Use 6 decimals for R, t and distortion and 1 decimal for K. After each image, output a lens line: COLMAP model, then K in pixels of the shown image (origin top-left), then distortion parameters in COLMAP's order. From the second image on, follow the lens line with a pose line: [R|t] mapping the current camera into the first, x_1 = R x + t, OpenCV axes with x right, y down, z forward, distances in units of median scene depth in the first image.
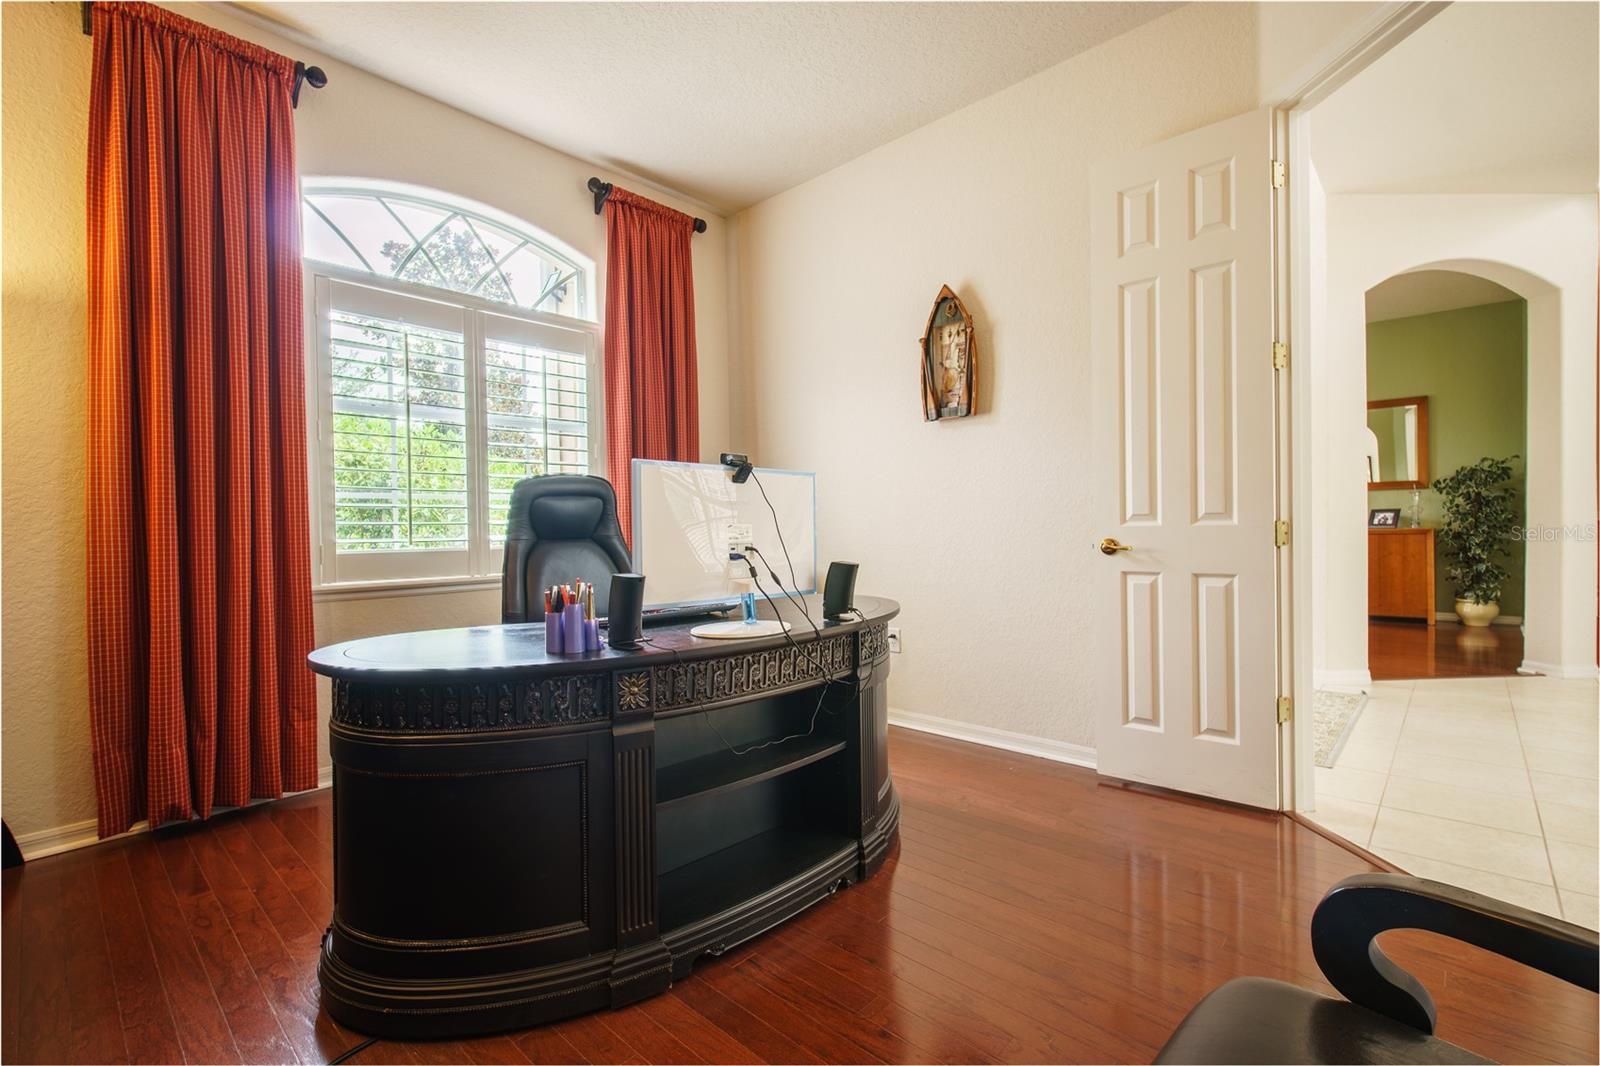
lens RADIAL K [[726.9, 0, 817.7], [0, 726.9, 535.9], [0, 0, 1]] dist [0.011960, -0.000521]
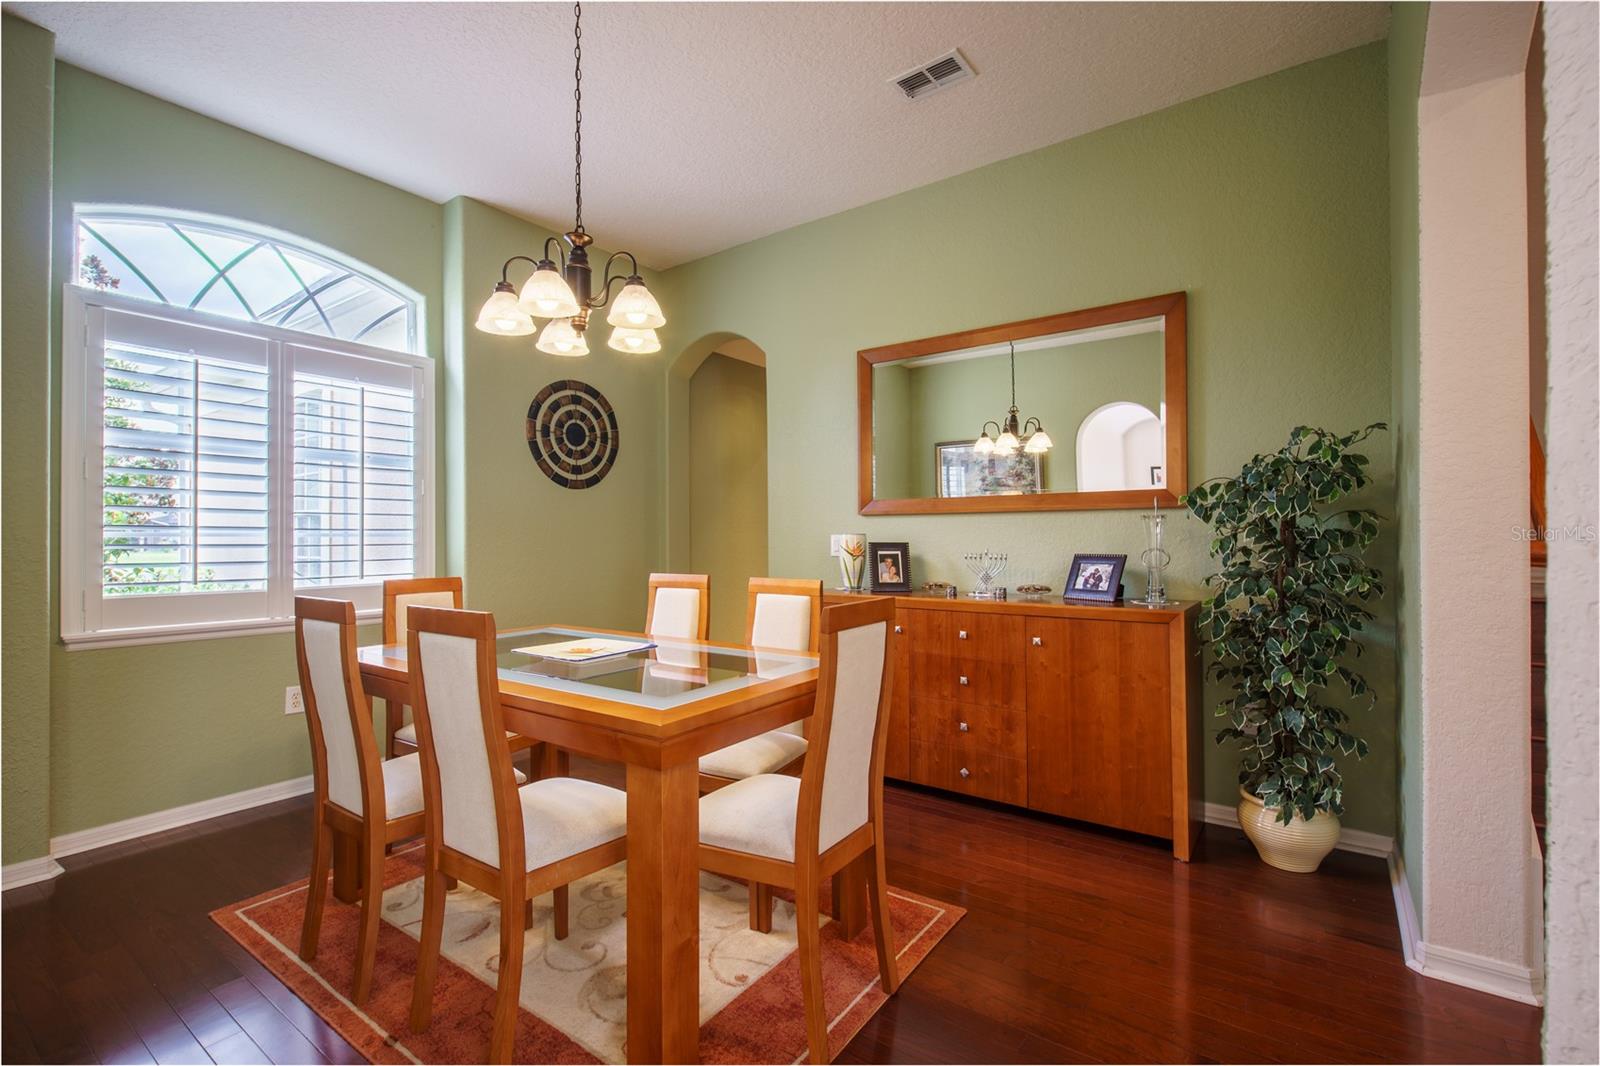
lens RADIAL K [[726.9, 0, 793.2], [0, 726.9, 531.6], [0, 0, 1]] dist [0.011960, -0.000521]
pose [[0.995886, 0.010191, 0.090045, 0.600710], [-0.008283, 0.999734, -0.021535, -0.042377], [-0.090241, 0.020701, 0.995705, 0.634787]]
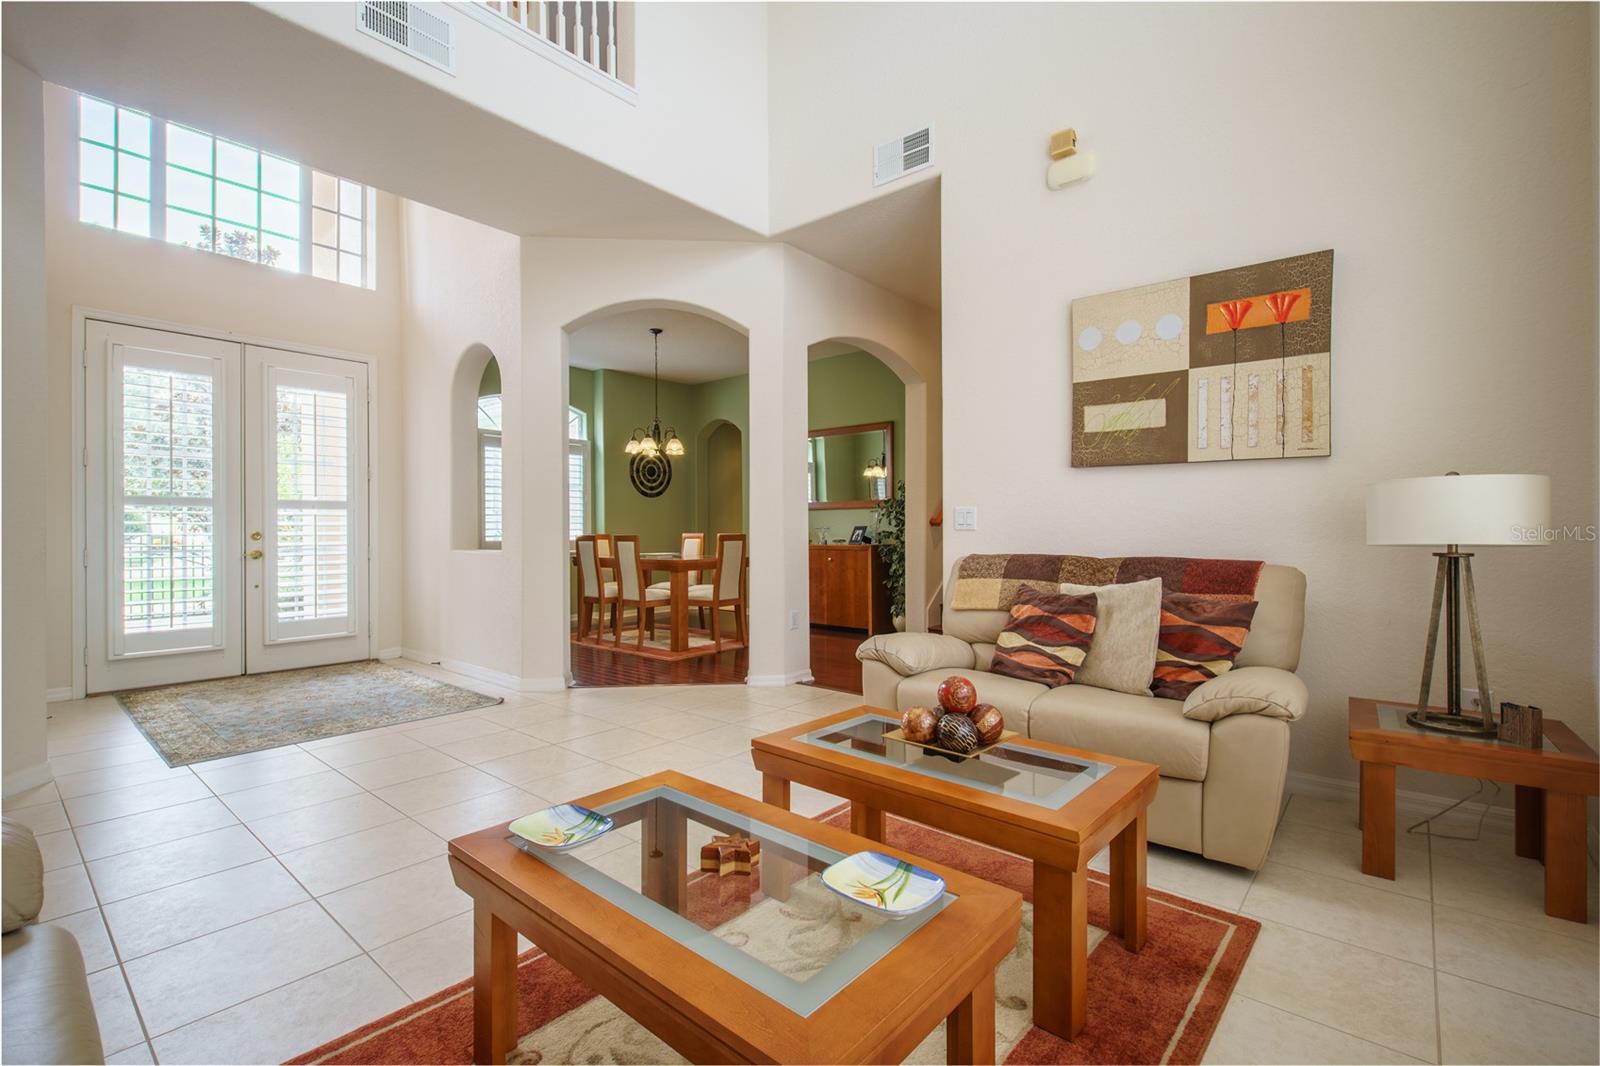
lens RADIAL K [[726.9, 0, 797.4], [0, 726.9, 530.5], [0, 0, 1]] dist [0.011960, -0.000521]
pose [[0.999813, 0.010363, 0.016352, 0.717108], [-0.010214, 0.999905, -0.009218, -0.021374], [-0.016446, 0.009049, 0.999824, -0.066255]]
